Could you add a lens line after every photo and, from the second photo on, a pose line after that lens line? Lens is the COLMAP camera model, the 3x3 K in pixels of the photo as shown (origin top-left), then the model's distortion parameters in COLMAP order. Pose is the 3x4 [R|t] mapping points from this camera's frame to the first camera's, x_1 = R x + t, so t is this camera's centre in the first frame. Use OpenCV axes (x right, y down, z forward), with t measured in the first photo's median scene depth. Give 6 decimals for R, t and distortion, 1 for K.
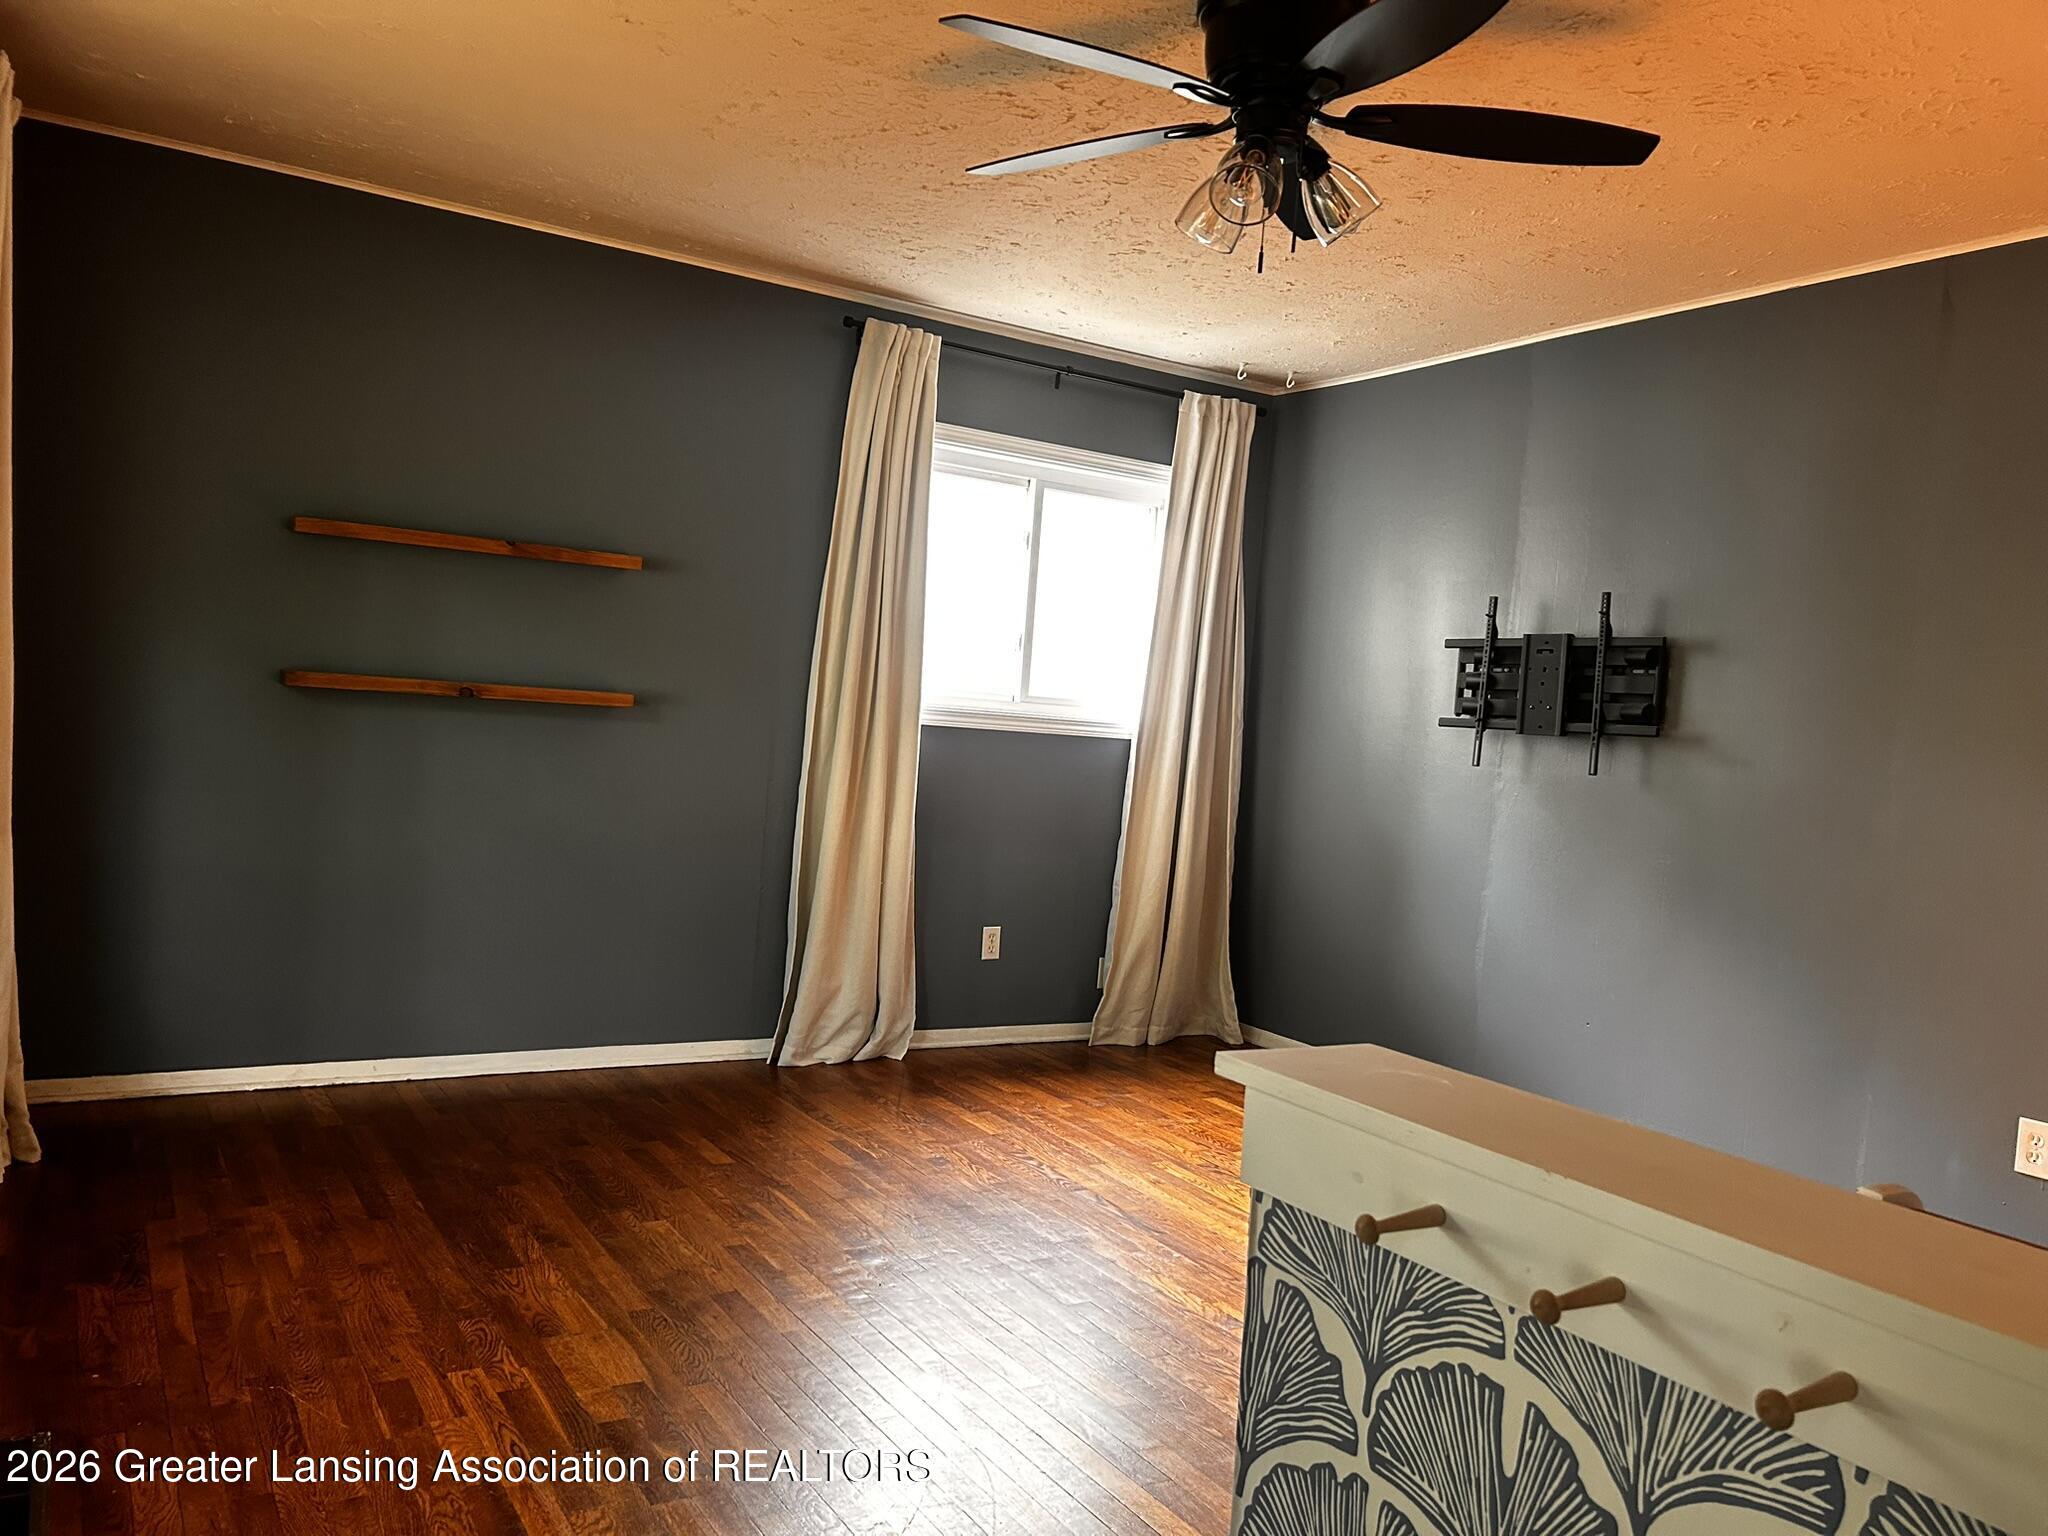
lens RADIAL K [[1540.8, 0, 1026.0], [0, 1540.8, 764.6], [0, 0, 1]] dist [0.030374, -0.035721]
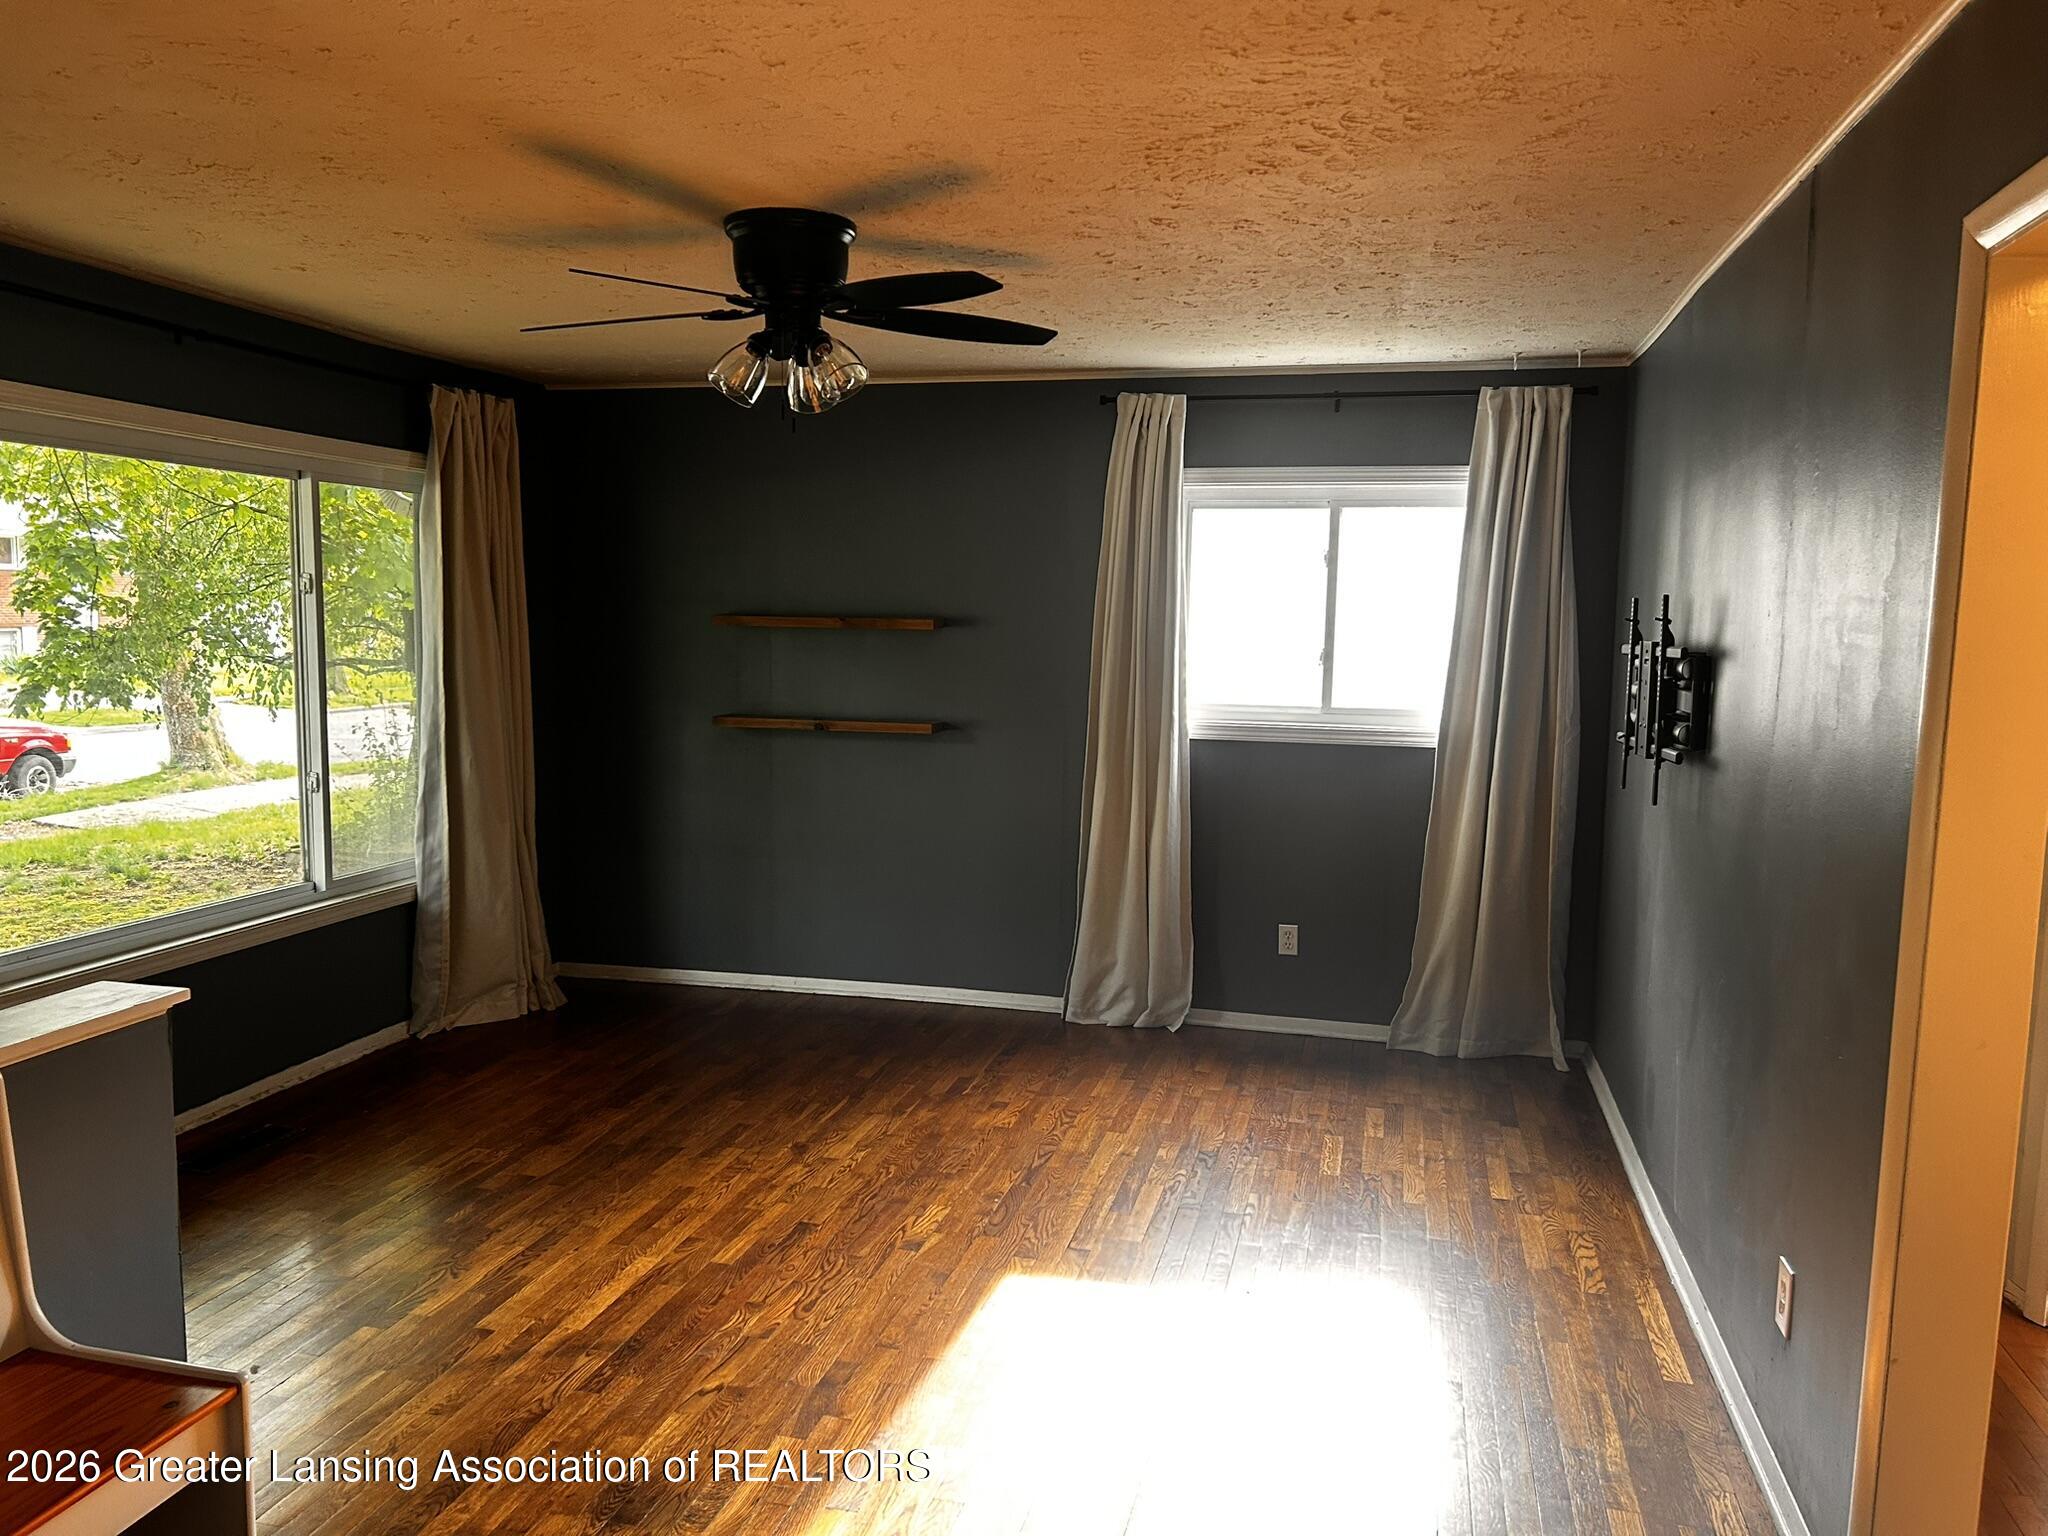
lens RADIAL K [[1540.8, 0, 1016.2], [0, 1540.8, 774.1], [0, 0, 1]] dist [0.030374, -0.035721]
pose [[0.697644, 0.012859, -0.716329, 0.656829], [0.009999, 0.999567, 0.027681, -0.032882], [0.716375, -0.026474, 0.697213, 0.125876]]
